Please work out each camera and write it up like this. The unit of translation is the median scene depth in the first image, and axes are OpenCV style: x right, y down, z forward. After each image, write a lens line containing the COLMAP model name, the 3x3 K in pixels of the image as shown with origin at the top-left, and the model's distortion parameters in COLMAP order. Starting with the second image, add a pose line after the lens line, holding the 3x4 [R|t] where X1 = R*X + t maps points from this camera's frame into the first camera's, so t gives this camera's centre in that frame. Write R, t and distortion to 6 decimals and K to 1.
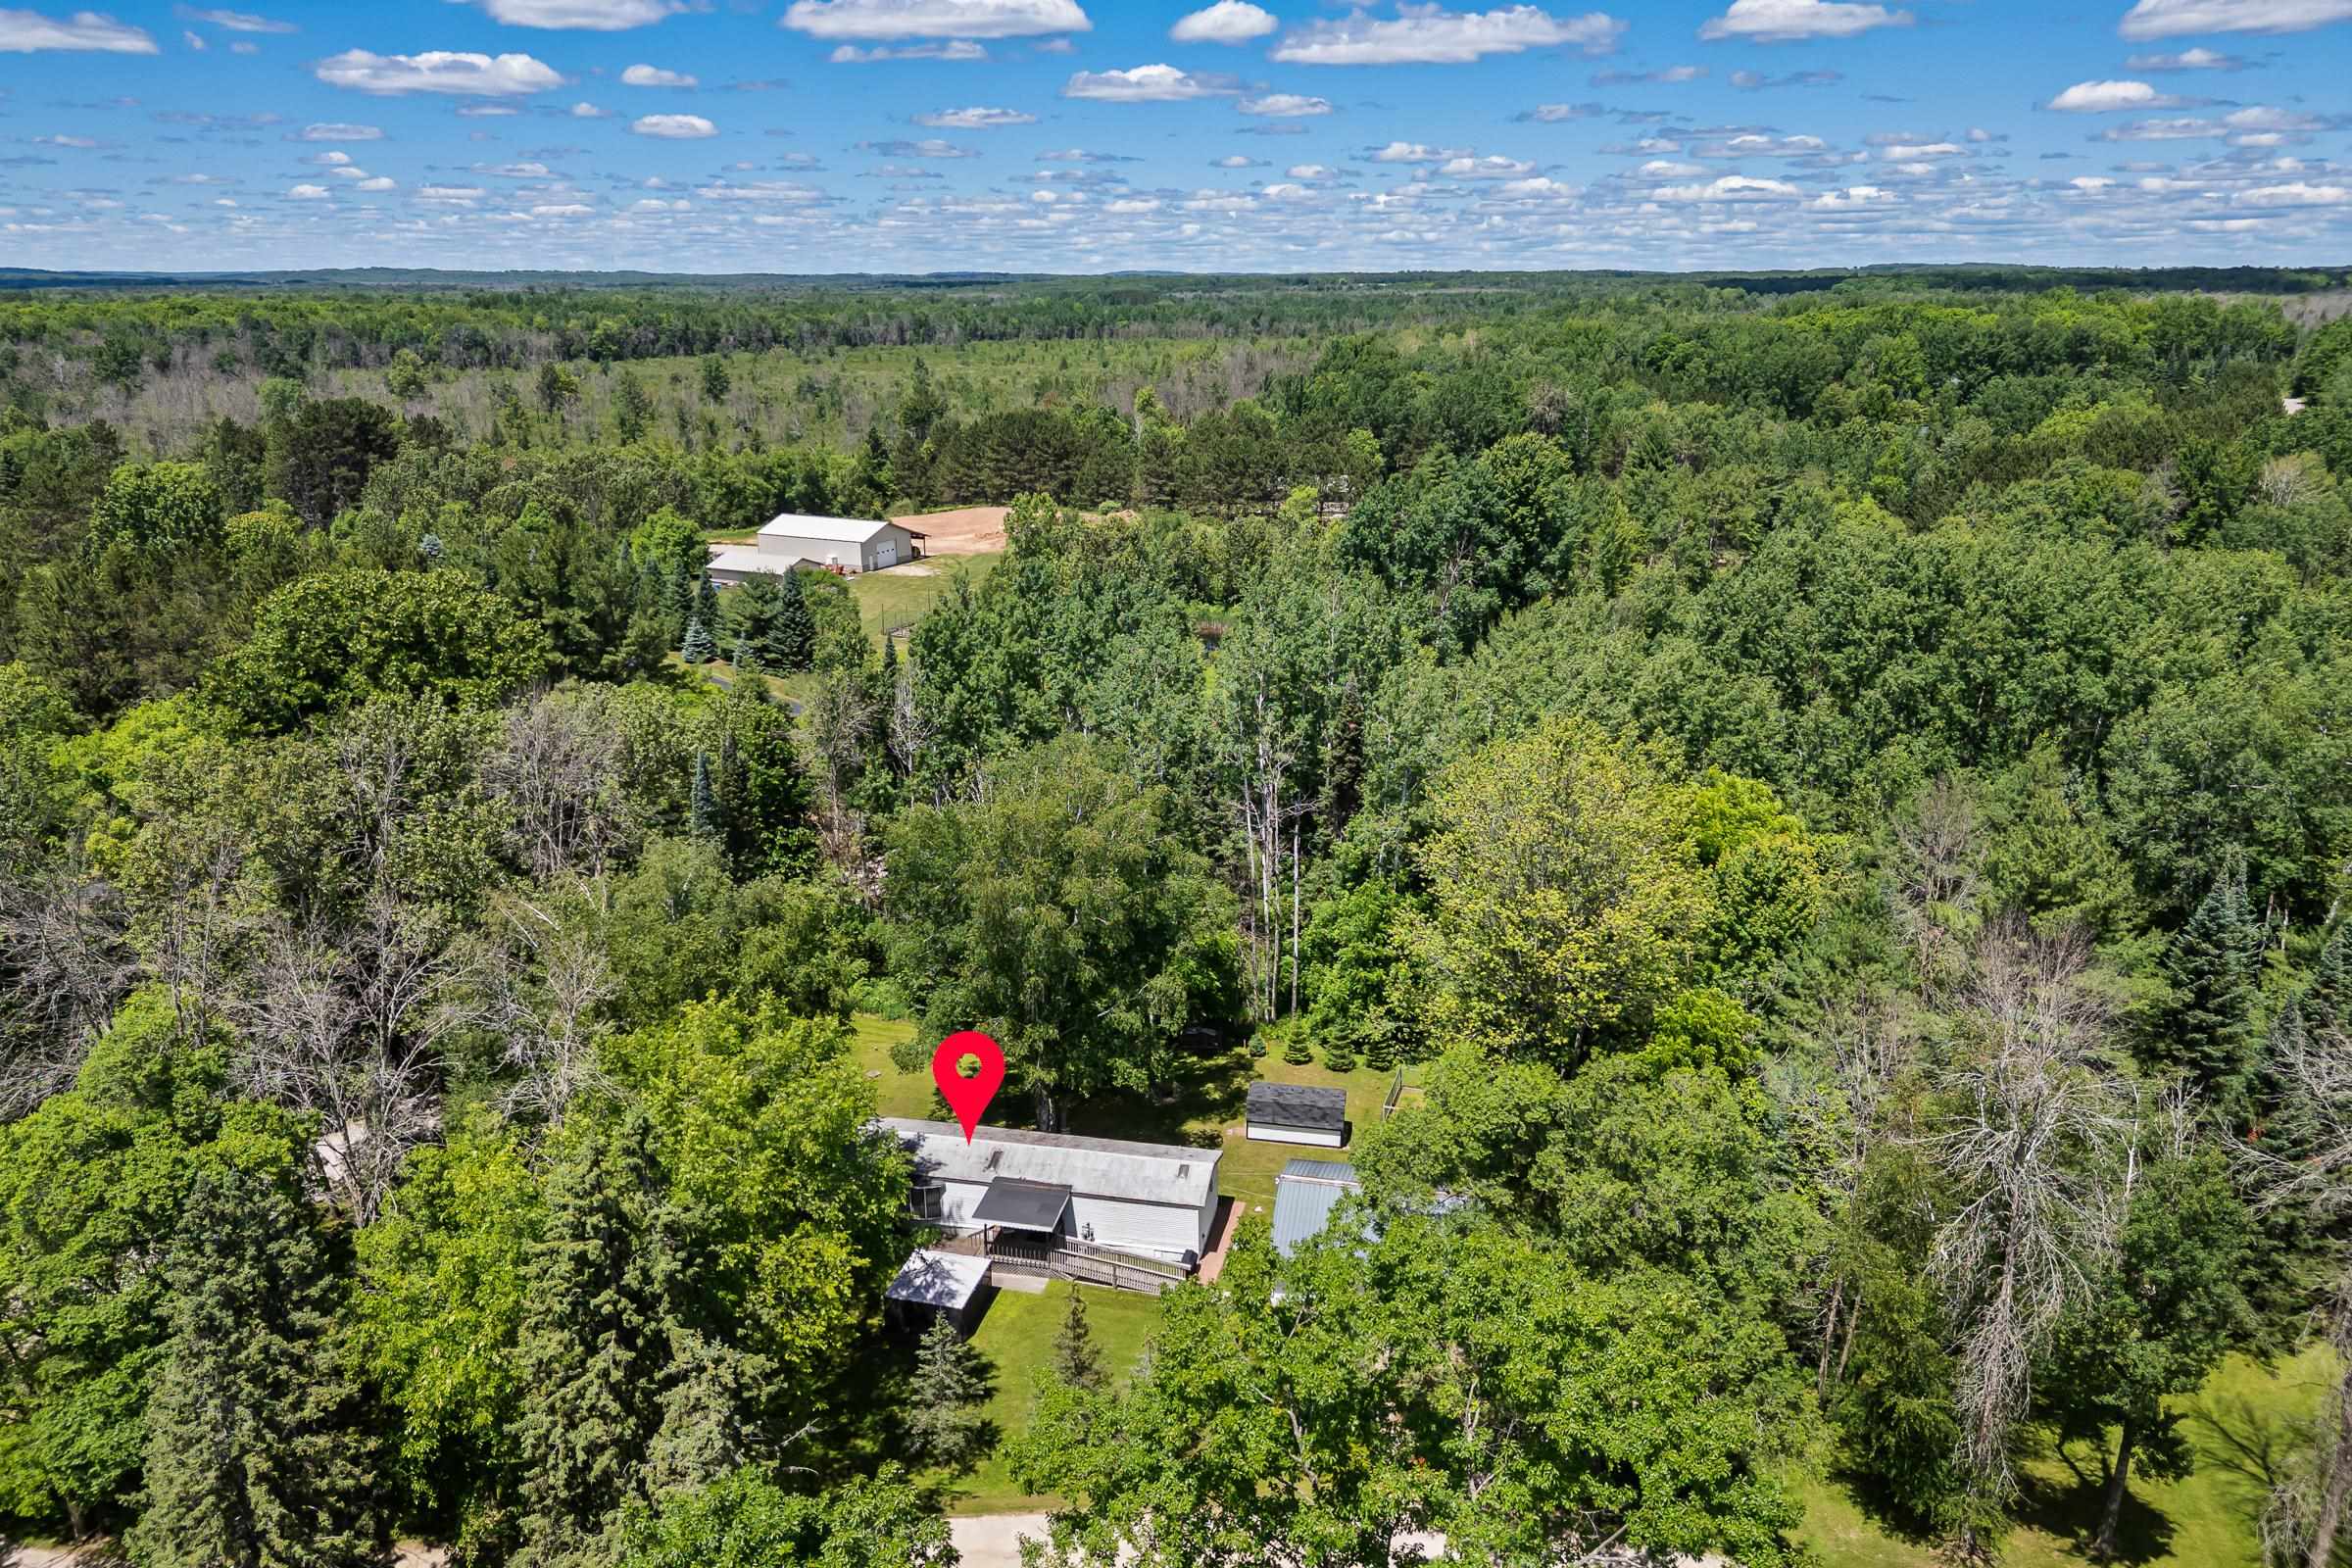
lens RADIAL K [[1639.9, 0, 1185.6], [0, 1639.9, 792.9], [0, 0, 1]] dist [0.033250, -0.032655]
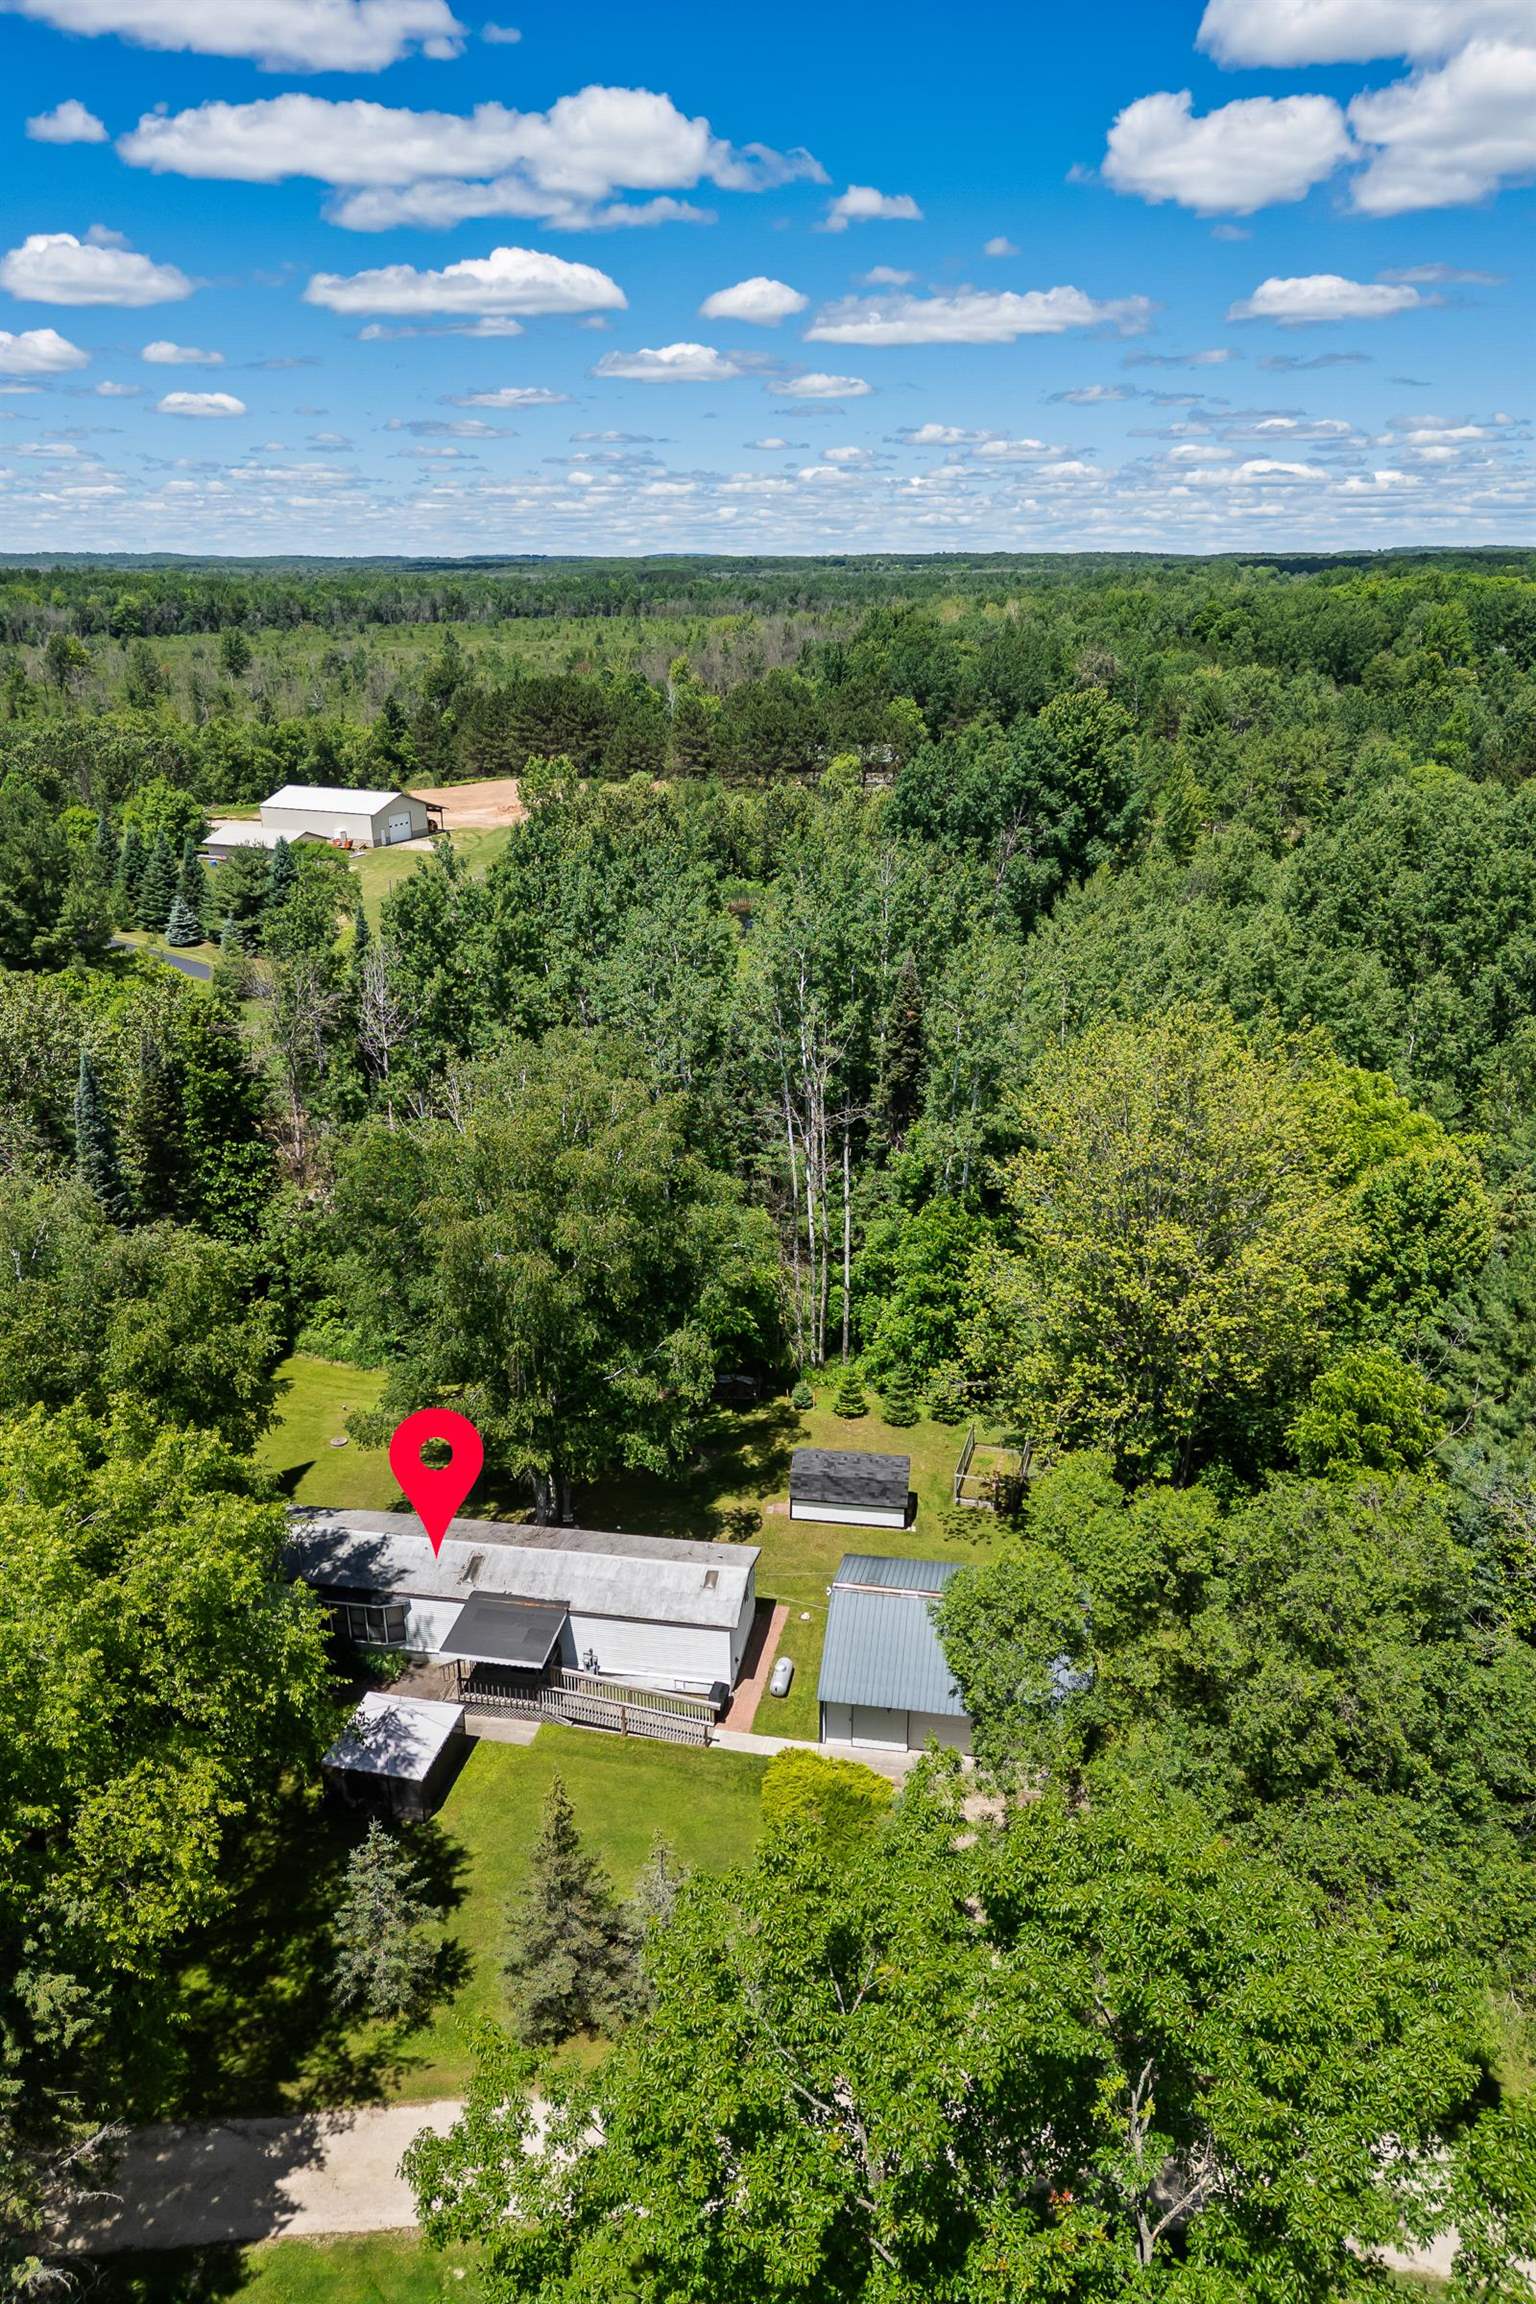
lens RADIAL K [[1606.5, 0, 789.9], [0, 1606.5, 1128.8], [0, 0, 1]] dist [0.033250, -0.032655]
pose [[0.999242, -0.012004, 0.037042, 0.008154], [0.010702, 0.999325, 0.035150, -0.011362], [-0.037439, -0.034727, 0.998695, 0.177382]]
